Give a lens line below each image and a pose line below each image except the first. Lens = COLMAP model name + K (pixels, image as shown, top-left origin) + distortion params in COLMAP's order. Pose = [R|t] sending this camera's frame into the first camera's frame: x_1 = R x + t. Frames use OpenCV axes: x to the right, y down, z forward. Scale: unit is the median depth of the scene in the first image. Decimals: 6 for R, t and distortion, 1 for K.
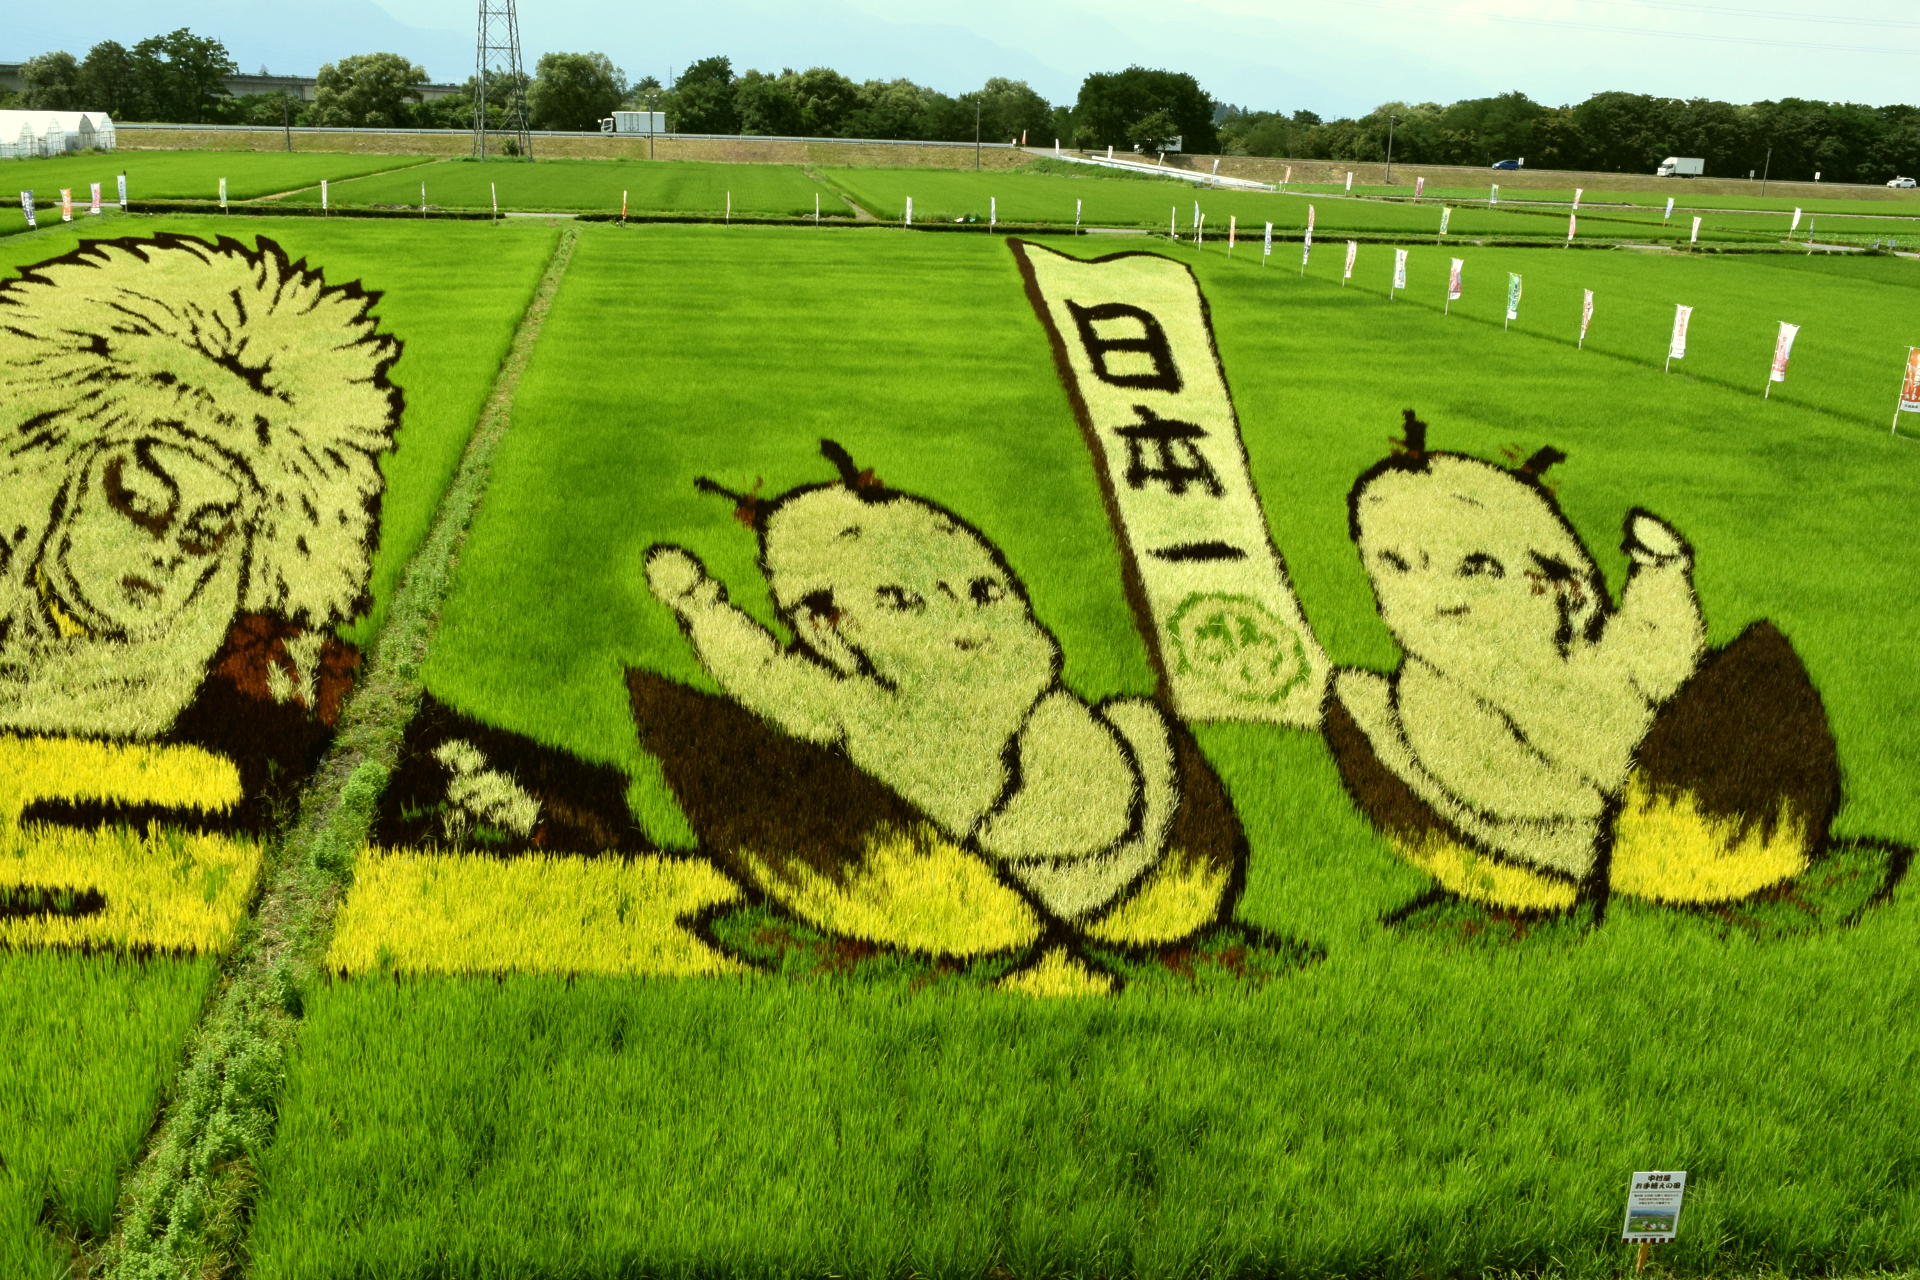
lens RADIAL K [[1779.3, 0, 961.7], [0, 1779.3, 642.0], [0, 0, 1]] dist [-0.029300, 0.005037]
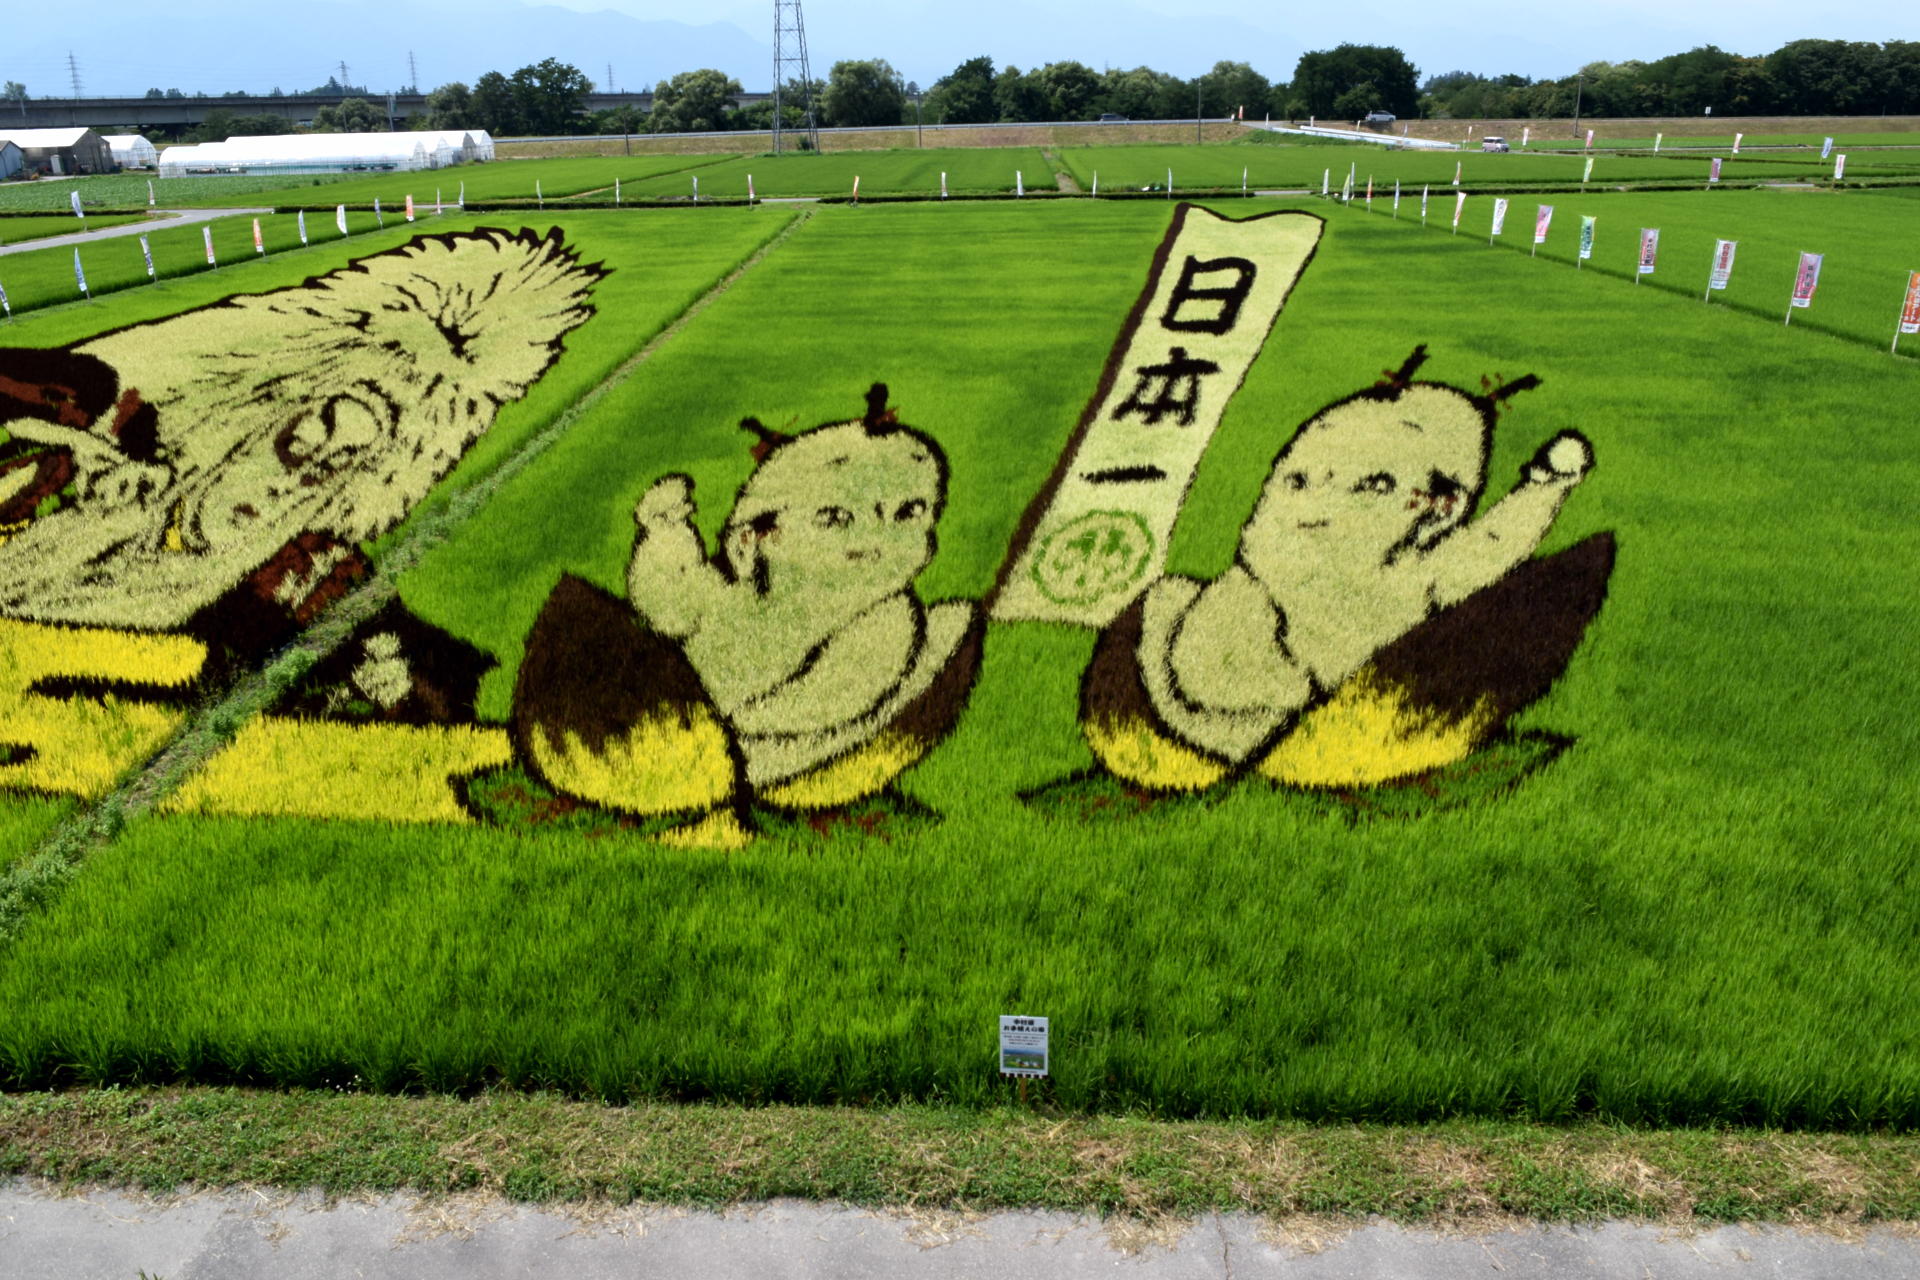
lens RADIAL K [[1495.5, 0, 962.6], [0, 1495.5, 638.9], [0, 0, 1]] dist [-0.019444, 0.011332]
pose [[0.984597, 0.007217, -0.174691, 0.190434], [0.002691, 0.998404, 0.056414, 0.000769], [0.174820, -0.056015, 0.983006, 0.021931]]
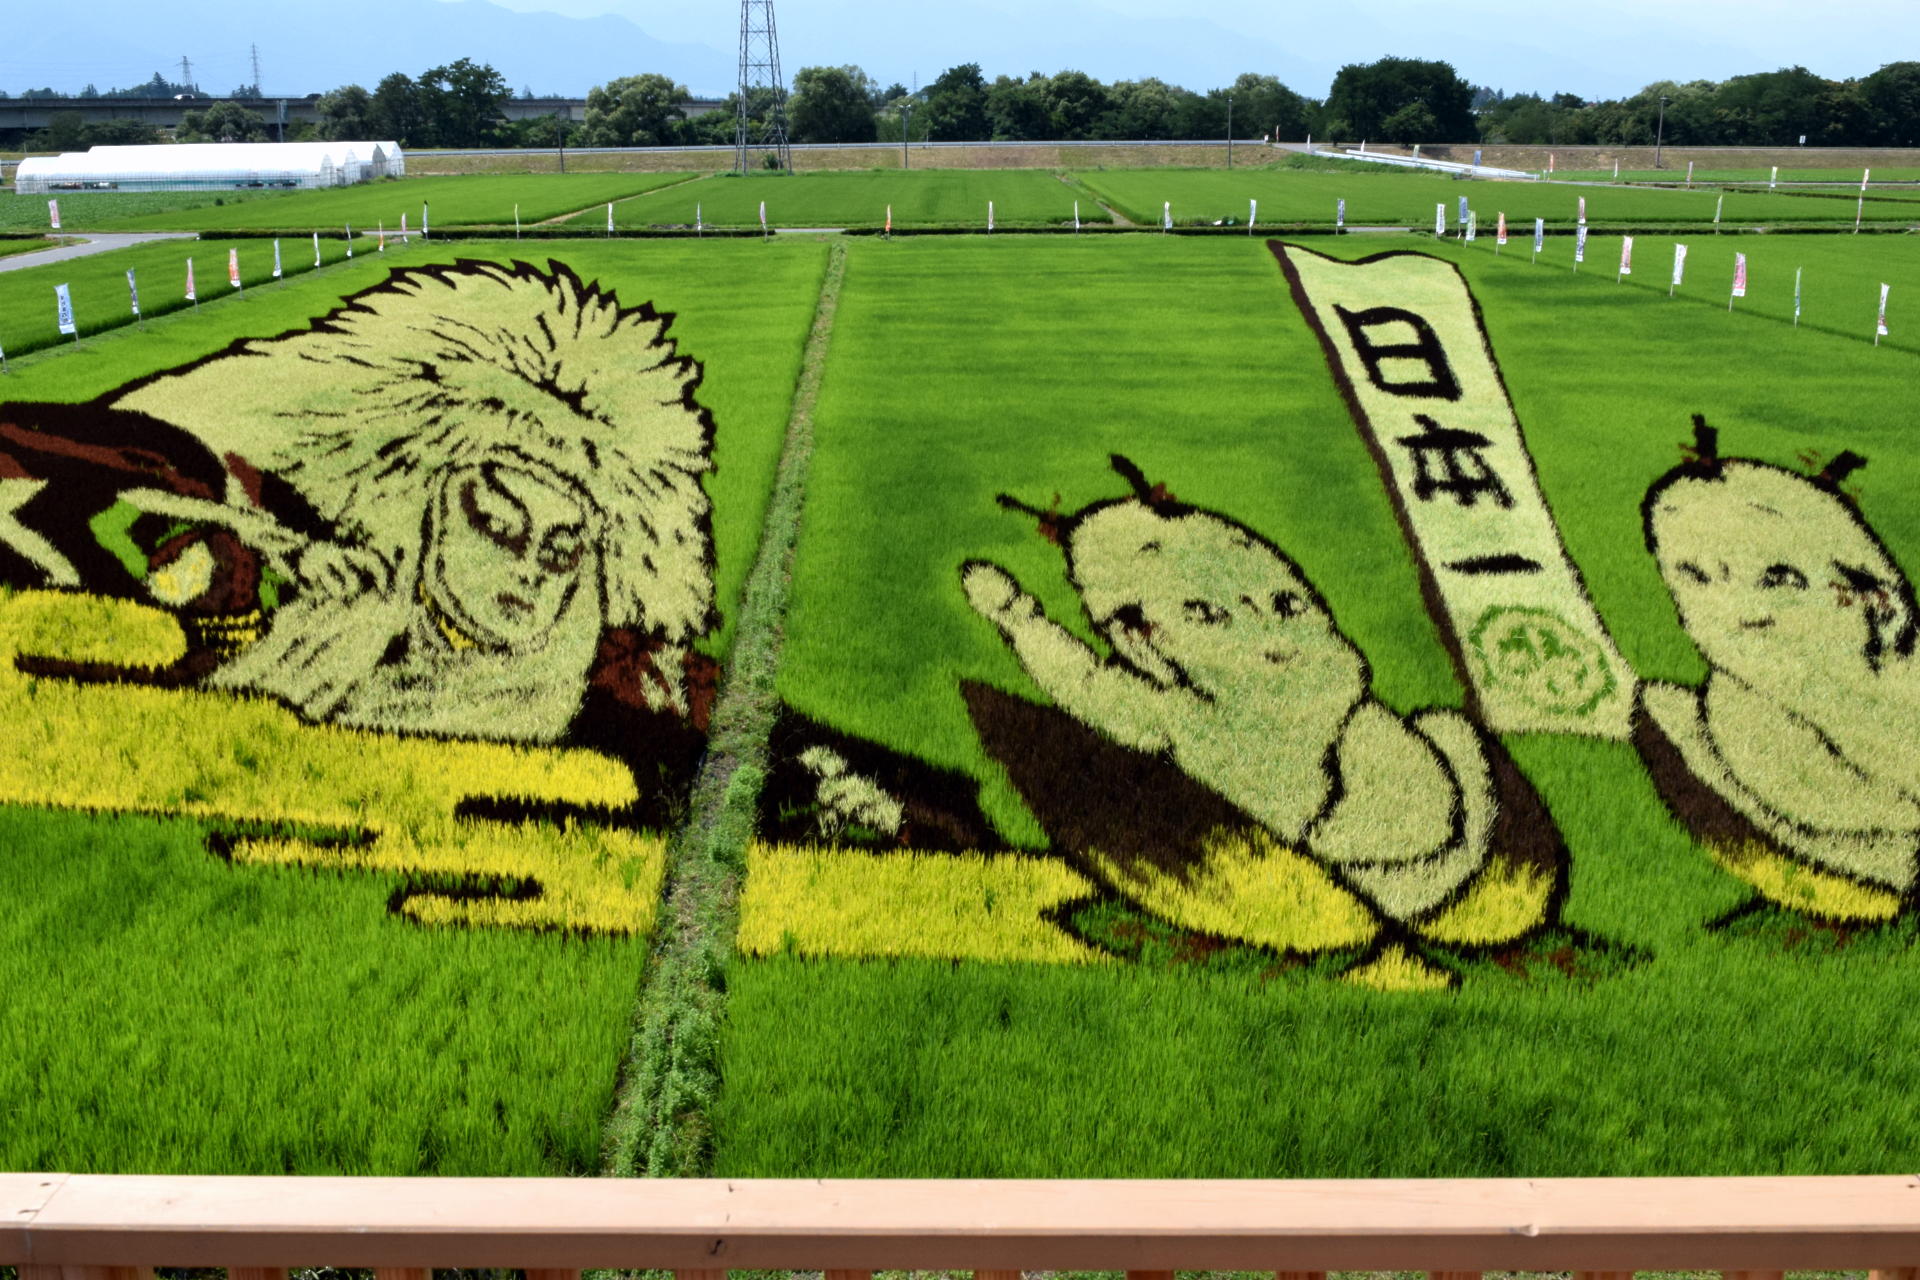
lens RADIAL K [[1786.6, 0, 963.2], [0, 1786.6, 638.7], [0, 0, 1]] dist [-0.028472, 0.004987]
pose [[0.990932, 0.000142, -0.134364, -0.029904], [-0.000319, 0.999999, -0.001296, -0.006278], [0.134364, 0.001327, 0.990931, -0.052891]]
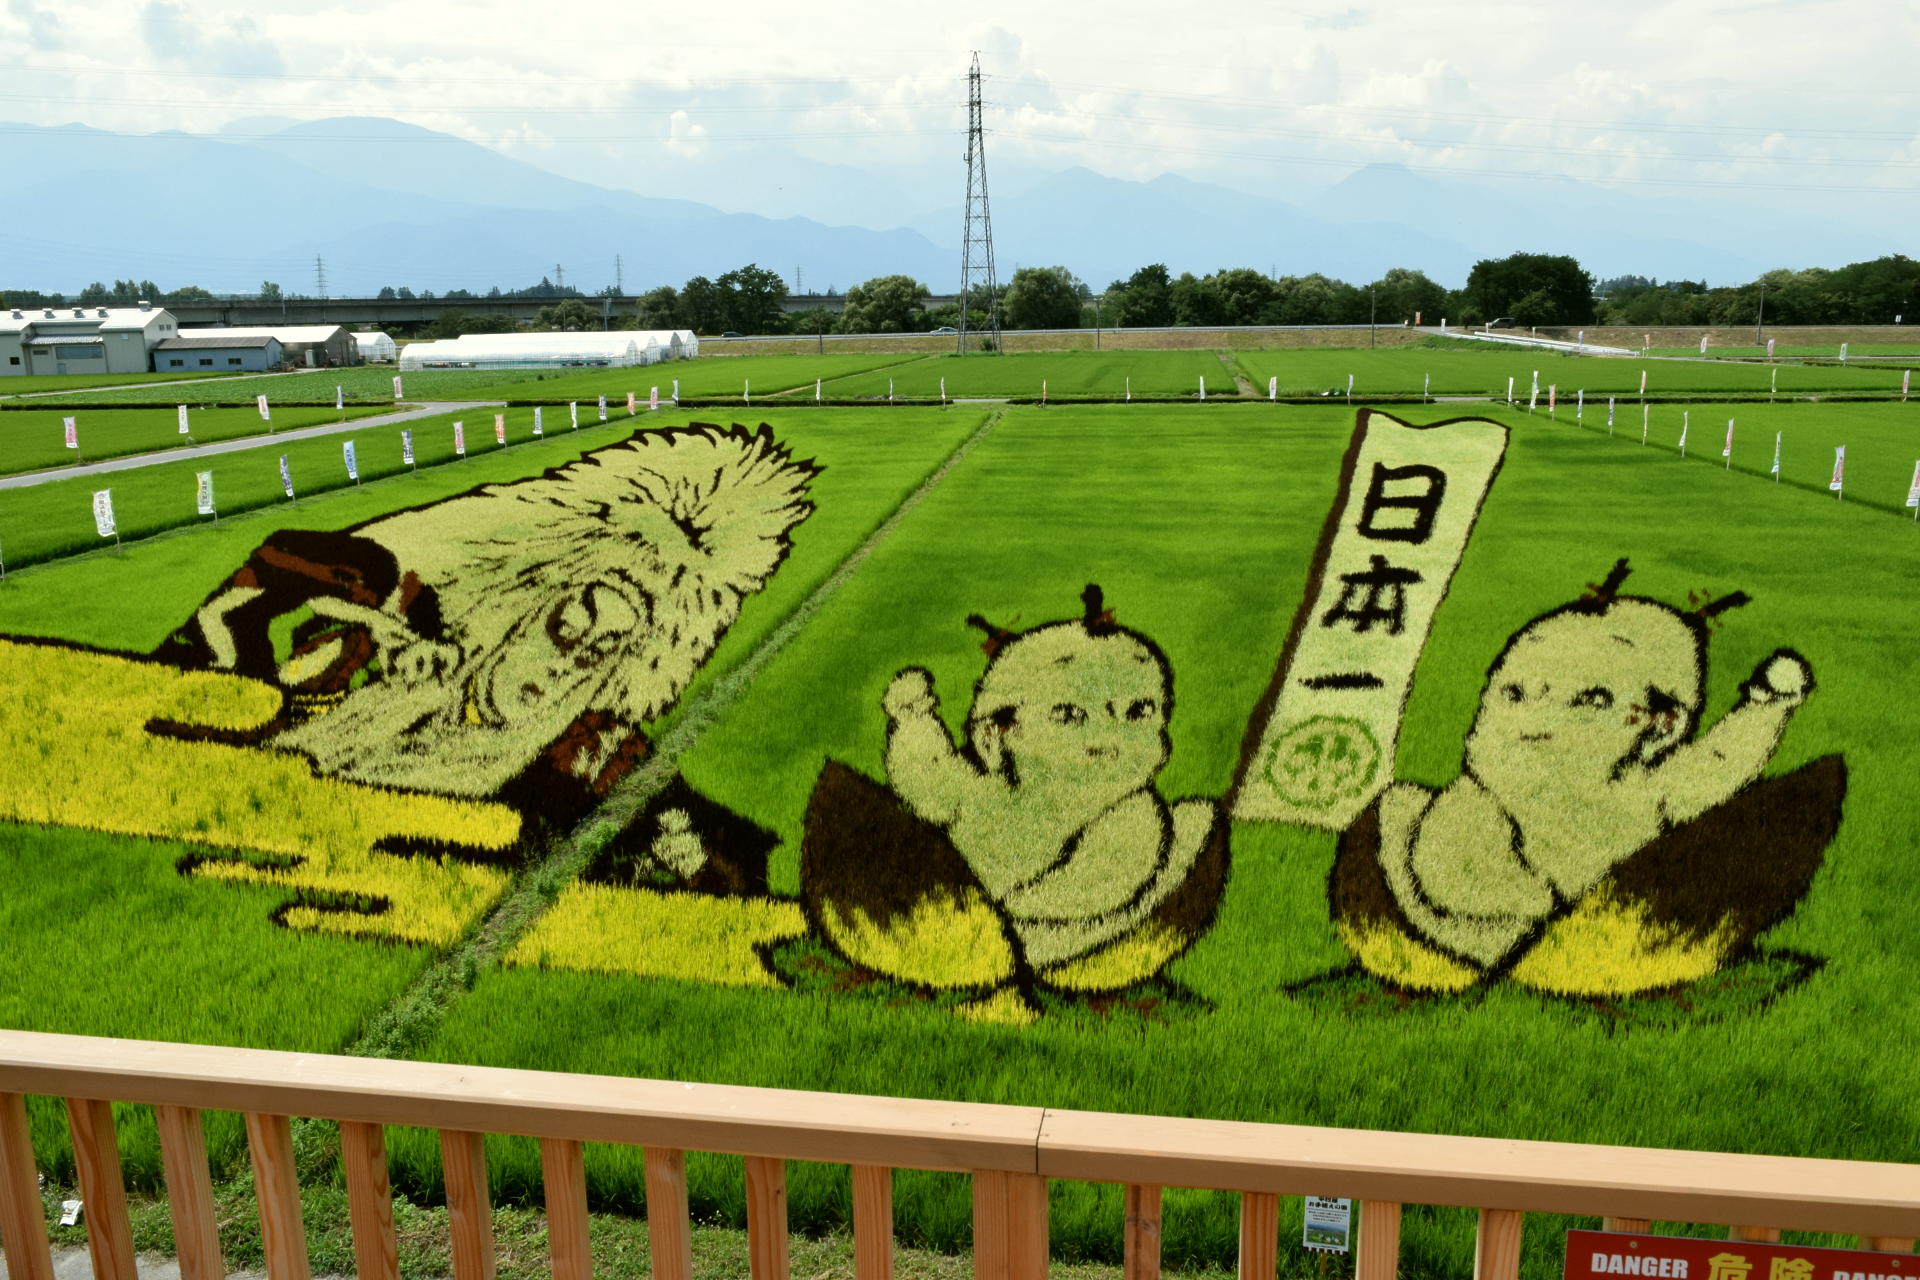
lens RADIAL K [[1491.6, 0, 962.7], [0, 1491.6, 639.7], [0, 0, 1]] dist [-0.020114, 0.011192]
pose [[0.960683, 0.013331, -0.277326, 0.157759], [-0.032402, 0.997405, -0.064296, -0.005306], [0.275749, 0.070754, 0.958622, -0.037733]]
